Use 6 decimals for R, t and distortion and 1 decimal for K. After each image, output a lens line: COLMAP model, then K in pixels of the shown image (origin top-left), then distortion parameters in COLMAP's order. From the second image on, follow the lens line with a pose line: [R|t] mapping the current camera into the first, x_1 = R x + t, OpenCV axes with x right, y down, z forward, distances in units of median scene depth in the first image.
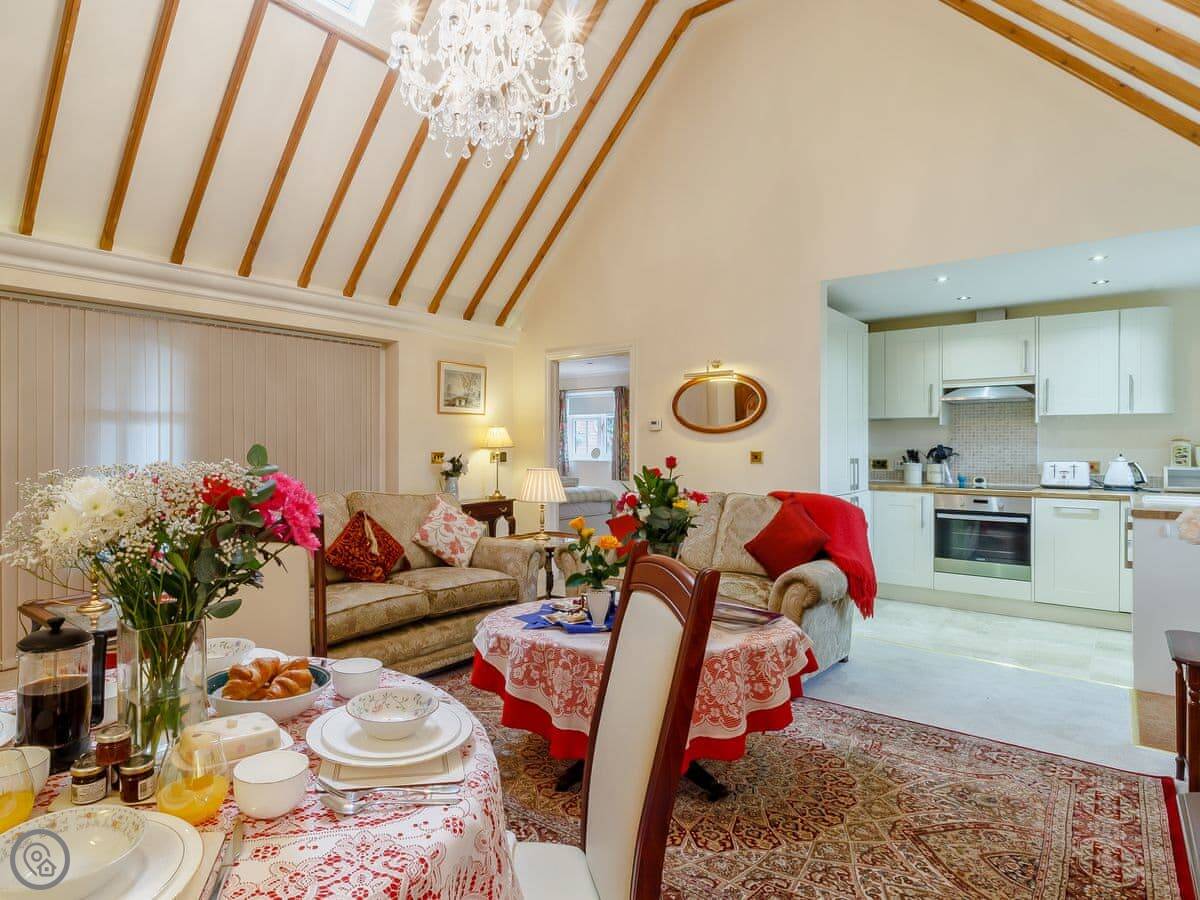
lens RADIAL K [[665.7, 0, 550.0], [0, 665.7, 447.8], [0, 0, 1]] dist [-0.003979, -0.002823]
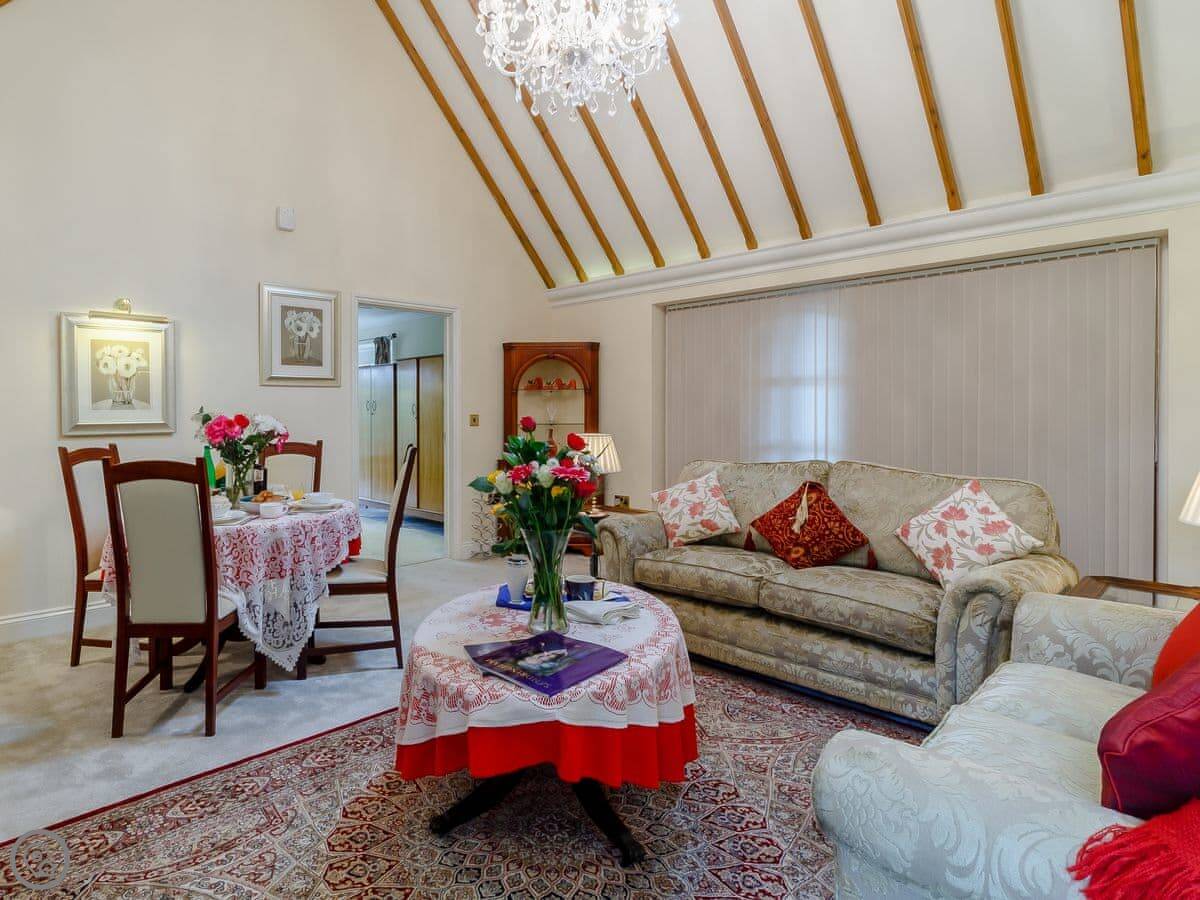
lens RADIAL K [[688.3, 0, 510.9], [0, 688.3, 413.8], [0, 0, 1]] dist [0.003382, -0.002361]
pose [[-0.126273, 0.005197, -0.991982, 0.626097], [-0.002652, 0.999981, 0.005577, 0.002043], [0.991992, 0.003335, -0.126257, 0.688062]]
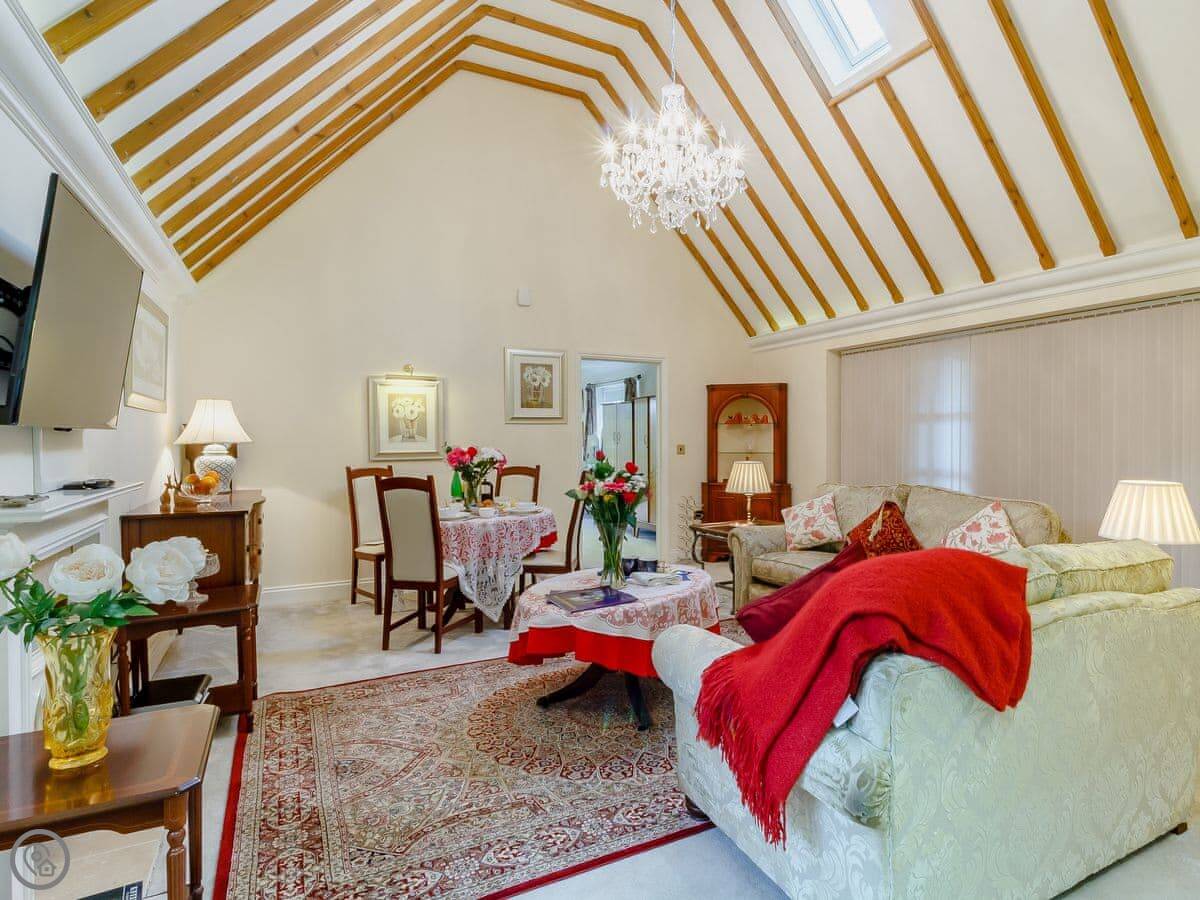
lens RADIAL K [[665.7, 0, 650.4], [0, 665.7, 449.7], [0, 0, 1]] dist [-0.003979, -0.002823]
pose [[-0.353839, 0.017212, -0.935148, 0.820931], [-0.001131, 0.999822, 0.018830, -0.008571], [0.935306, 0.007721, -0.353757, 0.966962]]
